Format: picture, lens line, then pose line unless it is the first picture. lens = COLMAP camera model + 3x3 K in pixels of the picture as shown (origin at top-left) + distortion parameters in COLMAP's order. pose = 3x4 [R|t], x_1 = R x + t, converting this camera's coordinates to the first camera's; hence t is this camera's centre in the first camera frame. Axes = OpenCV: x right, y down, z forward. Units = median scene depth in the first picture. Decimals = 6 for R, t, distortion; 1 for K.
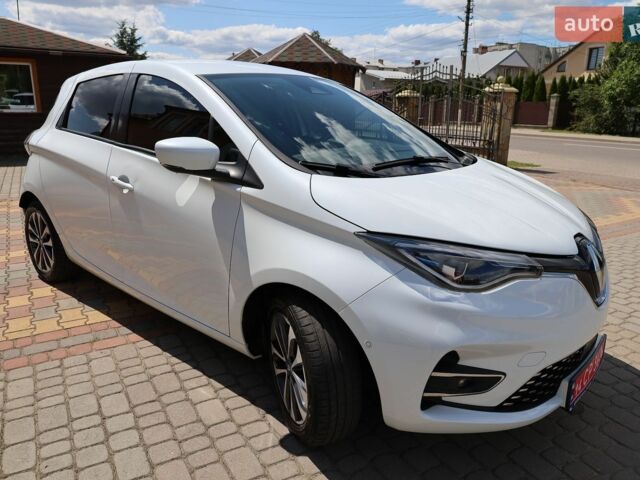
lens RADIAL K [[487.9, 0, 321.8], [0, 487.9, 238.4], [0, 0, 1]] dist [-0.000620, -0.010297]
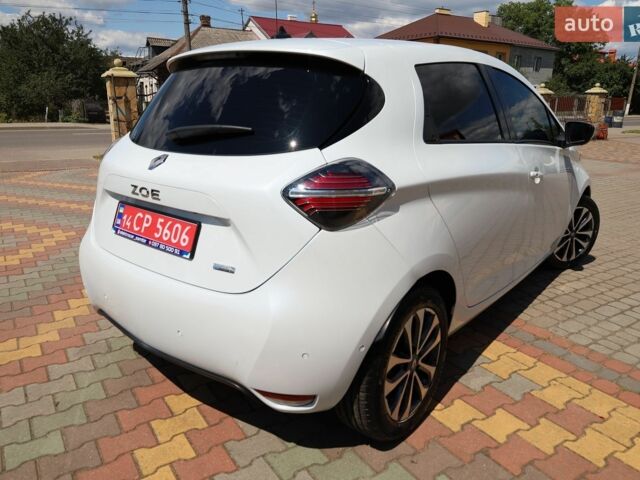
lens RADIAL K [[487.9, 0, 321.8], [0, 487.9, 238.4], [0, 0, 1]] dist [-0.000620, -0.010297]
pose [[-0.040910, -0.281875, 0.958579, -1.564330], [0.257320, 0.924048, 0.282703, -0.436469], [-0.965460, 0.258227, 0.034730, 1.569208]]
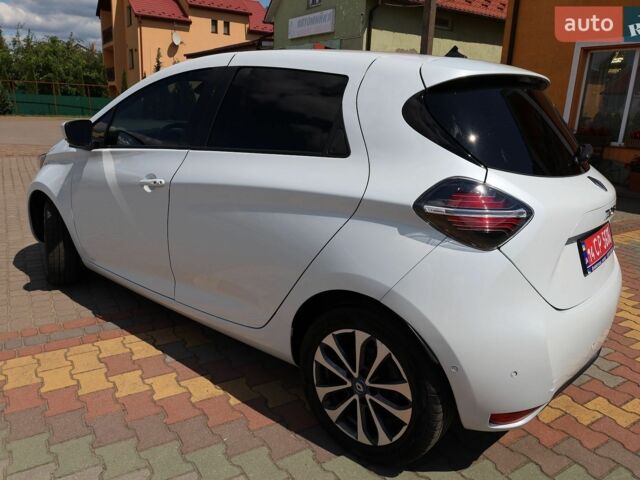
lens RADIAL K [[487.9, 0, 321.8], [0, 487.9, 238.4], [0, 0, 1]] dist [-0.000620, -0.010297]
pose [[-0.997482, -0.042355, -0.056885, -0.281225], [-0.065395, 0.859695, 0.506604, -0.702884], [0.027446, 0.509048, -0.860300, 2.551991]]
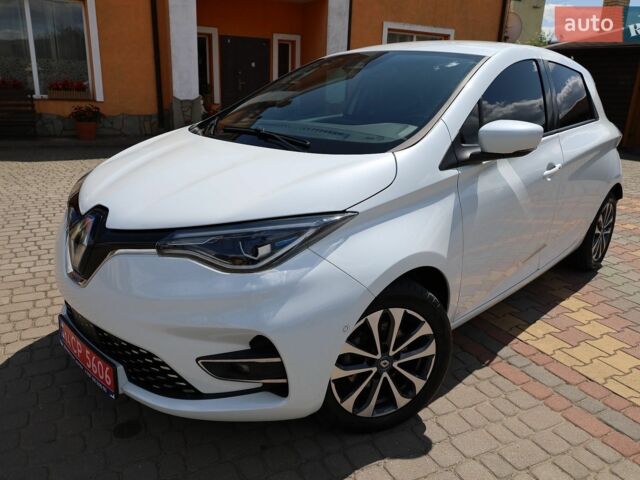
lens RADIAL K [[487.9, 0, 321.8], [0, 487.9, 238.4], [0, 0, 1]] dist [-0.000620, -0.010297]
pose [[-0.039269, 0.289394, -0.956404, 1.127934], [-0.301976, 0.908951, 0.287435, -0.278242], [0.952506, 0.300098, 0.051697, 1.093311]]
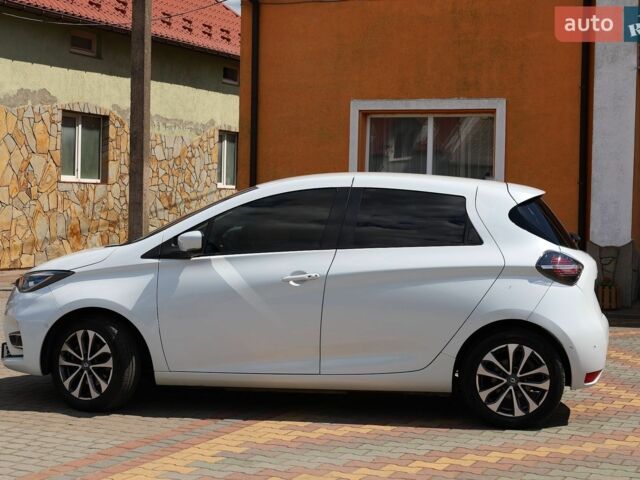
lens RADIAL K [[1214.2, 0, 320.0], [0, 1214.2, 240.0], [0, 0, 1]] dist [0.021125, 0.026785]
pose [[-0.813189, -0.009471, -0.581923, 1.835897], [-0.183418, 0.953086, 0.240800, -1.127542], [0.552342, 0.302552, -0.776776, 4.063846]]
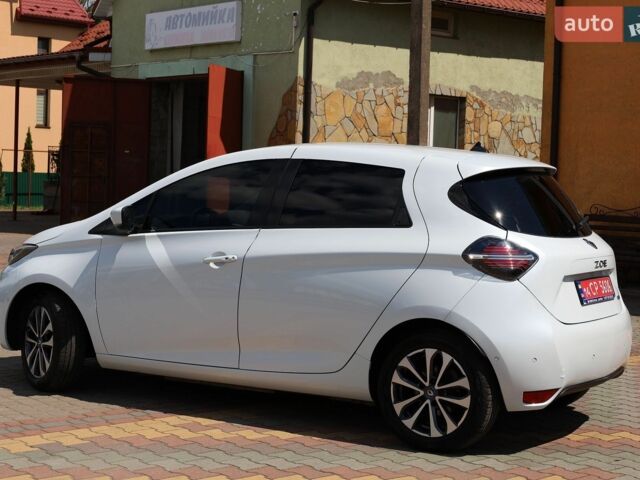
lens RADIAL K [[1214.2, 0, 320.0], [0, 1214.2, 240.0], [0, 0, 1]] dist [0.021125, 0.026785]
pose [[-0.982733, -0.030315, -0.182527, 0.314875], [-0.086708, 0.946914, 0.309572, -1.201978], [0.163453, 0.320053, -0.933193, 4.272470]]
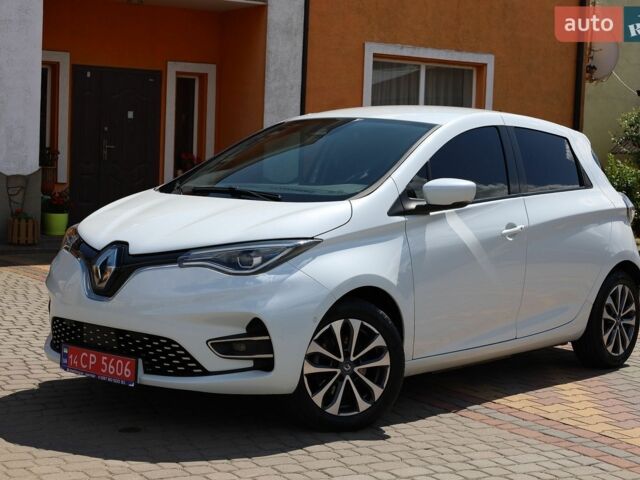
lens RADIAL K [[1214.2, 0, 320.0], [0, 1214.2, 240.0], [0, 0, 1]] dist [0.021125, 0.026785]
pose [[0.029884, 0.062065, -0.997625, 2.762695], [-0.303074, 0.951648, 0.050126, -0.243405], [0.952498, 0.300857, 0.047249, 1.052630]]
